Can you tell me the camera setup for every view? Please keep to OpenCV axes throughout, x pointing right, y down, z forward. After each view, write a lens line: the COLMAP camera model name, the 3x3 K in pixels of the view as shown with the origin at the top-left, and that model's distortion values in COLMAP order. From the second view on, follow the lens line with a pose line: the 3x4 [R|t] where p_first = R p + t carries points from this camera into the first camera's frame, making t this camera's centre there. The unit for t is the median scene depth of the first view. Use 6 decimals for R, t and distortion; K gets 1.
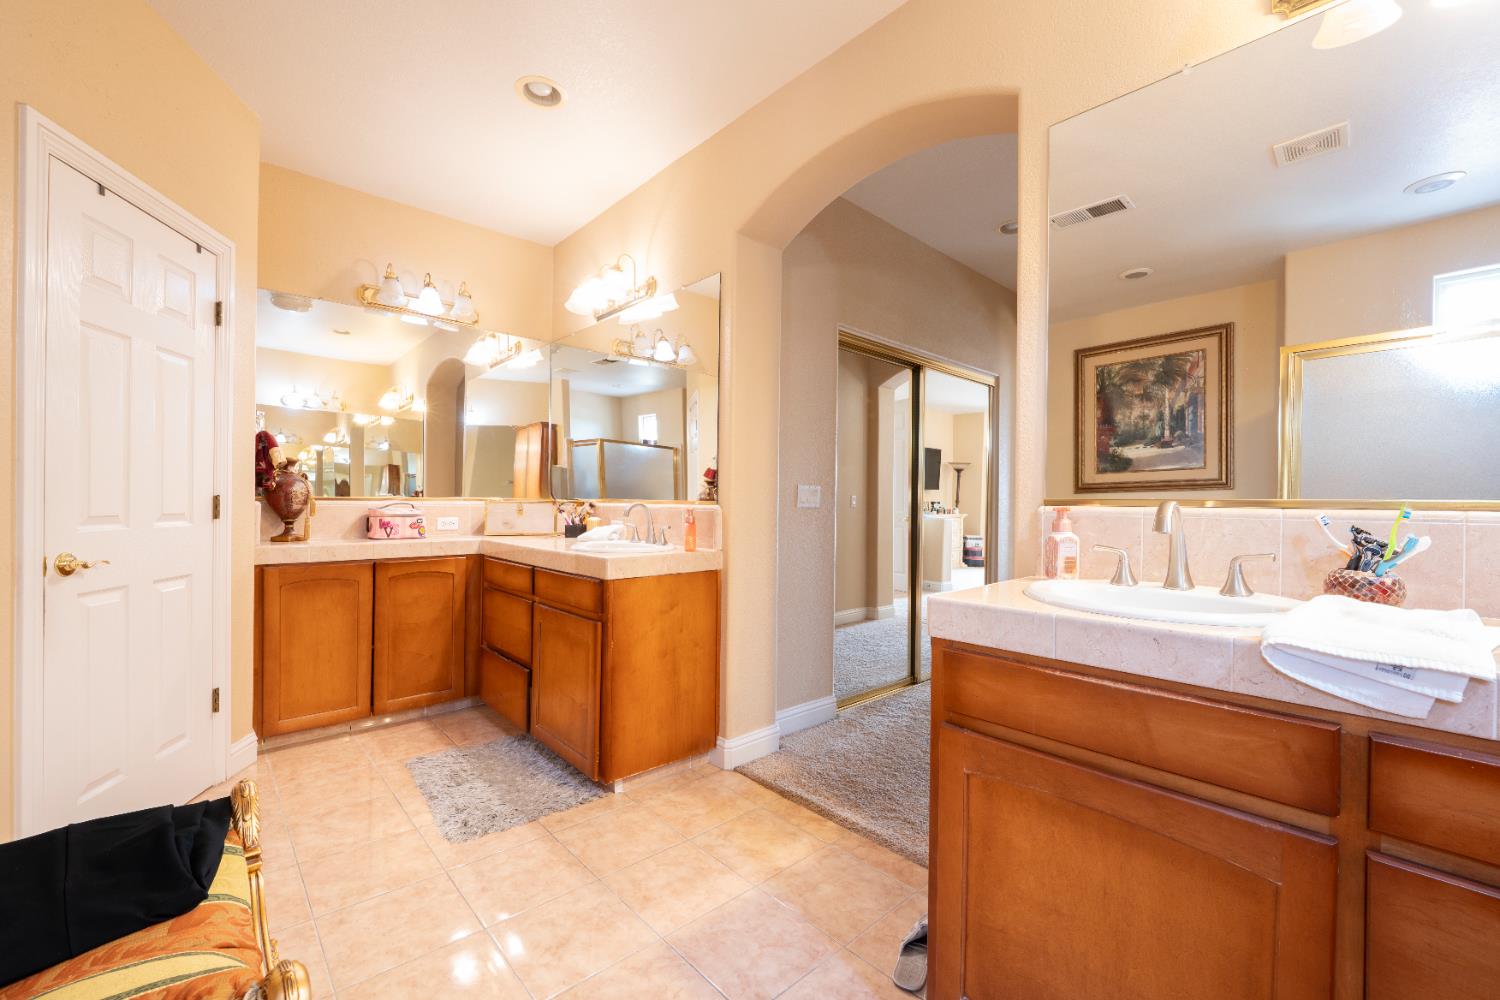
lens RADIAL K [[596.1, 0, 760.8], [0, 596.1, 511.8], [0, 0, 1]] dist [-0.008676, -0.000263]
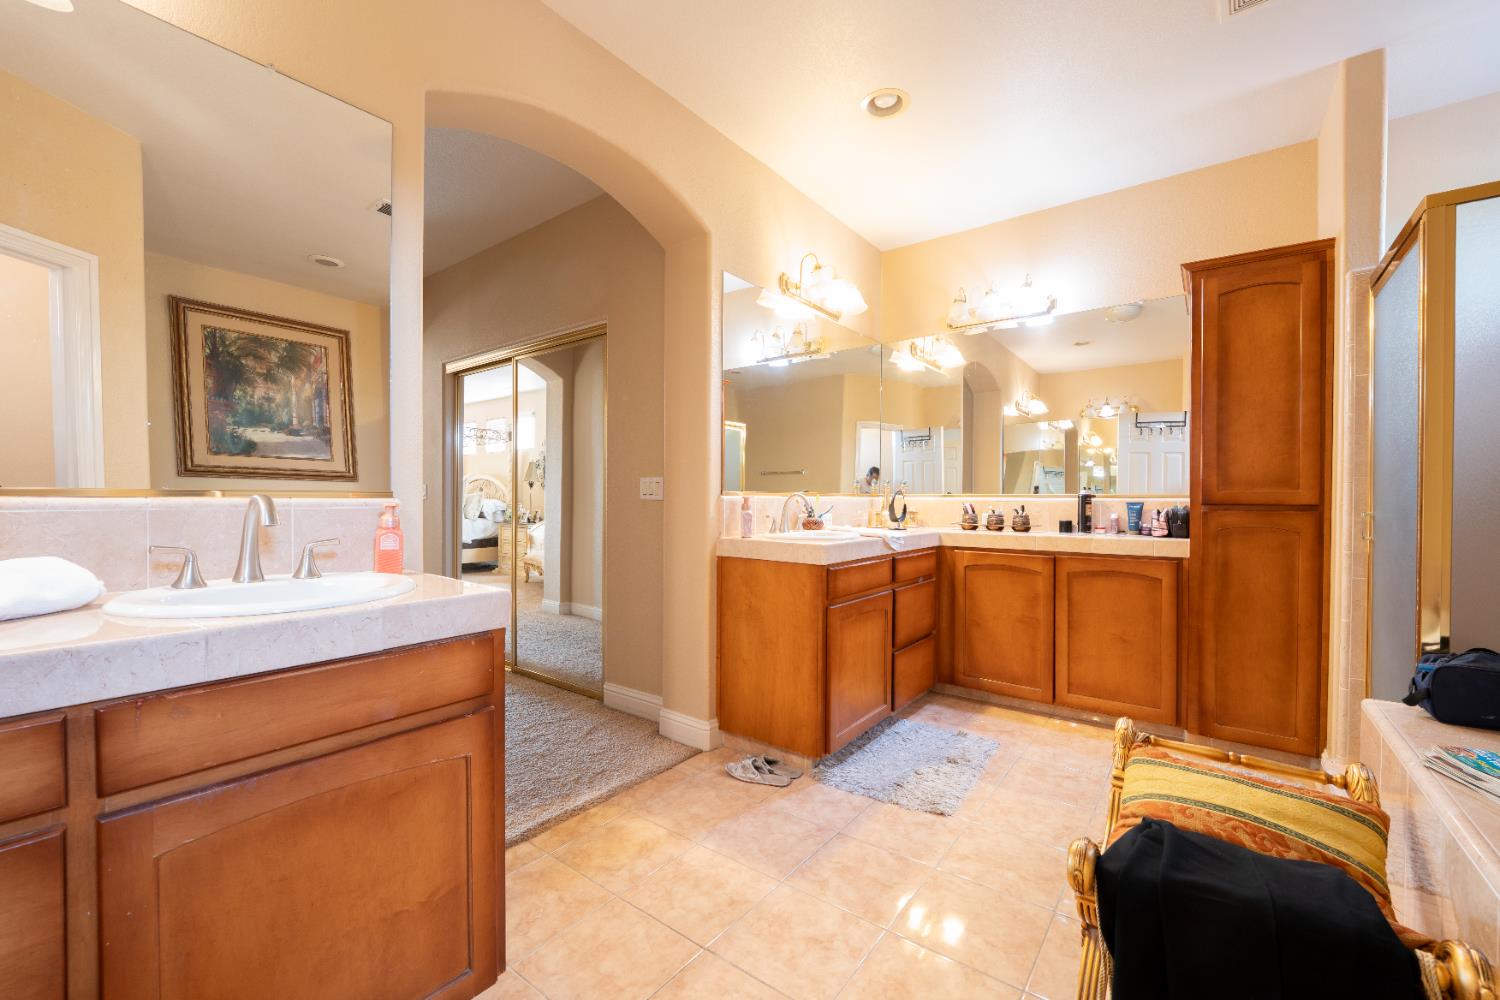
lens RADIAL K [[596.1, 0, 760.4], [0, 596.1, 505.0], [0, 0, 1]] dist [-0.008676, -0.000263]
pose [[-0.188242, 0.002223, 0.982120, -0.425738], [-0.000832, 0.999997, -0.002423, 0.008395], [-0.982122, -0.001273, -0.188240, 0.428178]]
